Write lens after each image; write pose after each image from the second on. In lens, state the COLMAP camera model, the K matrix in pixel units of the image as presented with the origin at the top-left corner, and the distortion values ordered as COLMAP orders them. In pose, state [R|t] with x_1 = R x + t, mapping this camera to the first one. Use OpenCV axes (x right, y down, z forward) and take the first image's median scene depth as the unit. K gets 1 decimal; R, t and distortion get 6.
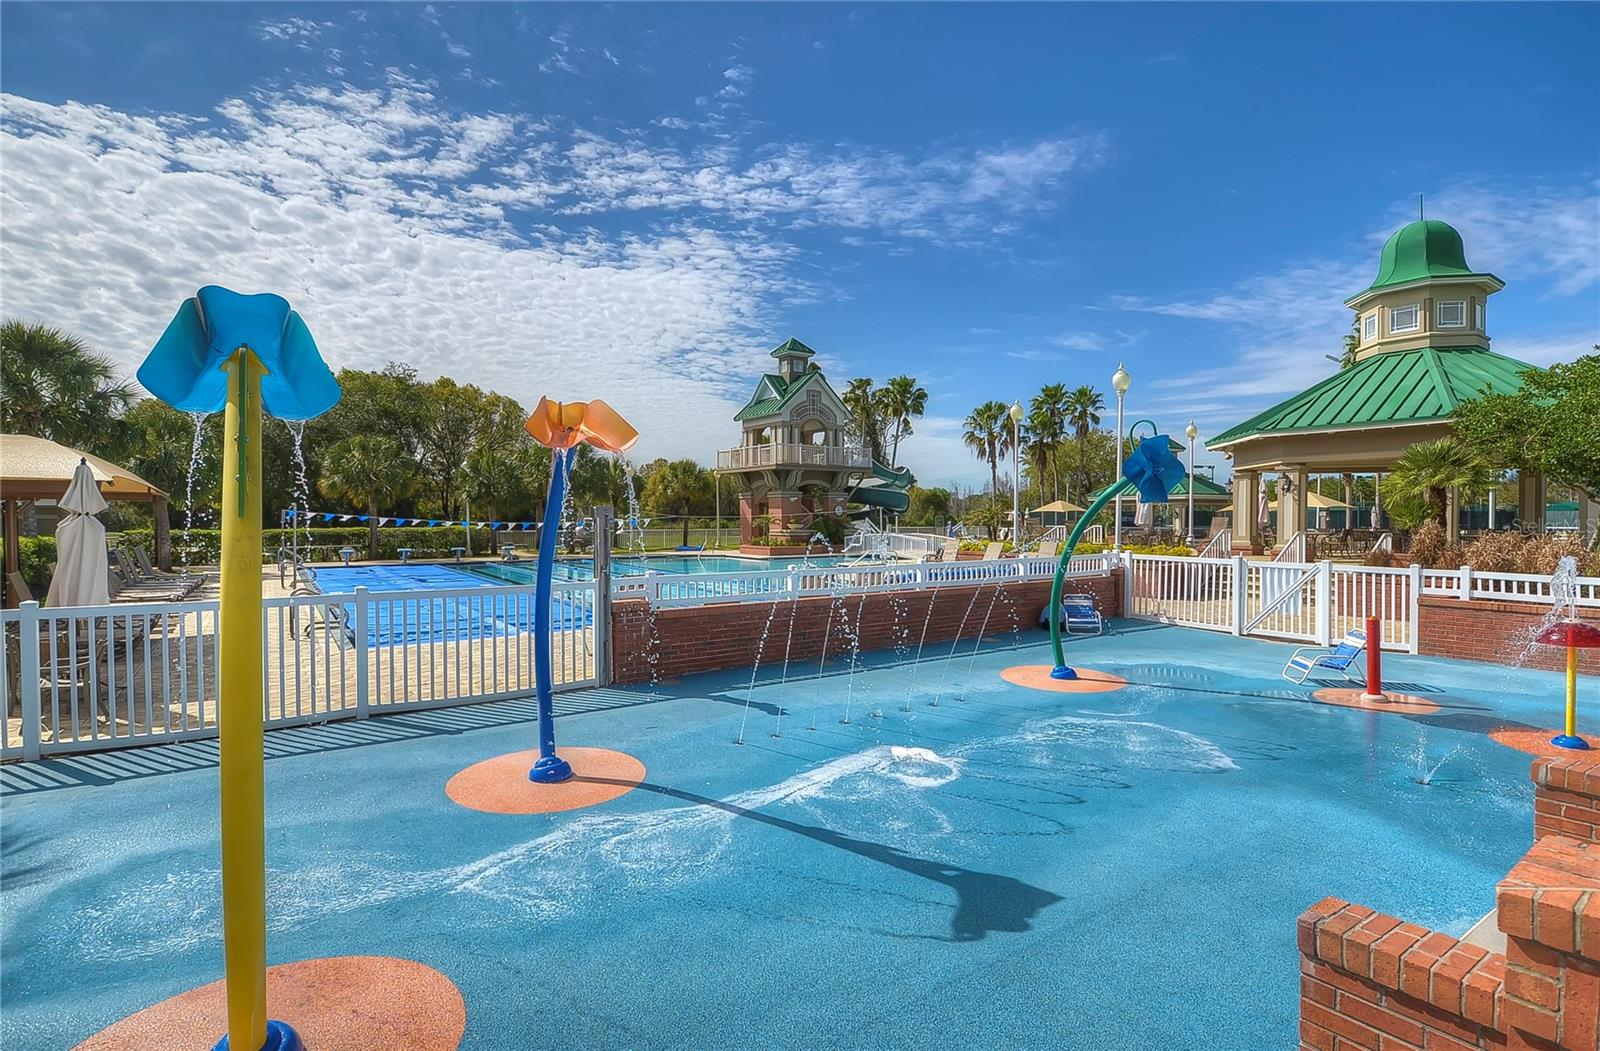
lens RADIAL K [[802.5, 0, 800.1], [0, 802.5, 532.5], [0, 0, 1]] dist [0.001380, -0.001401]
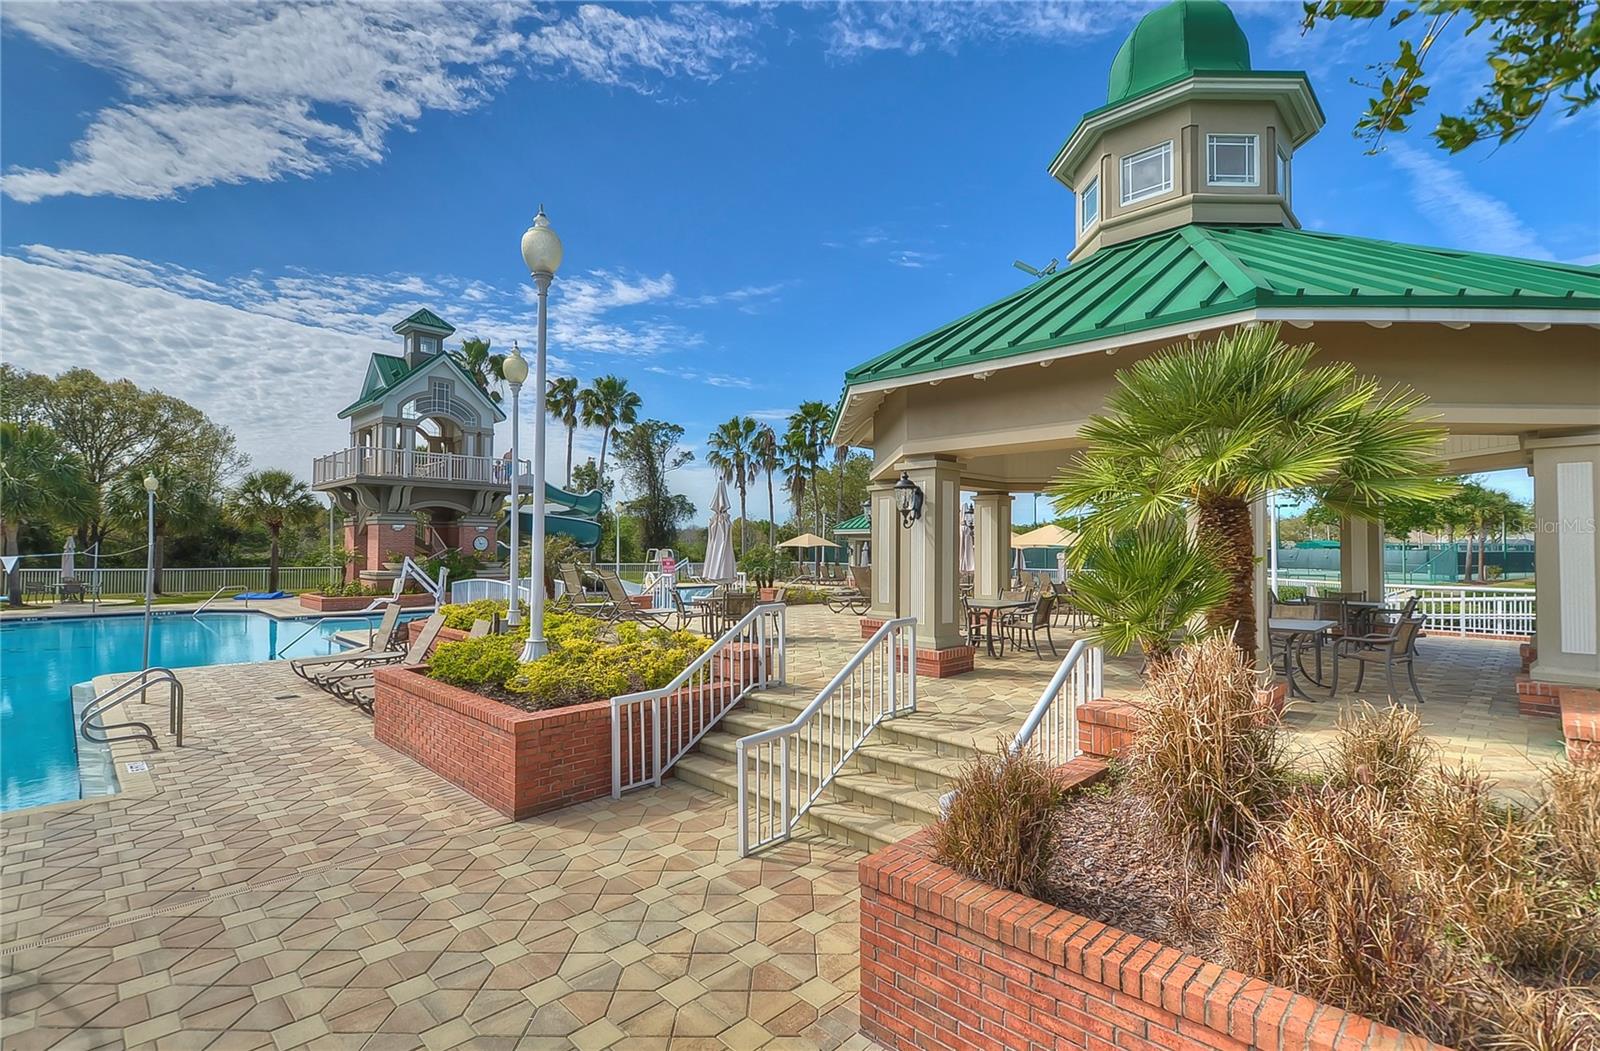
lens RADIAL K [[728.1, 0, 805.9], [0, 728.1, 533.0], [0, 0, 1]] dist [0.005617, -0.000634]
pose [[0.984432, 0.010665, 0.175445, 0.195316], [-0.004232, 0.999306, -0.036998, -0.010944], [-0.175718, 0.035680, 0.983794, 0.250349]]
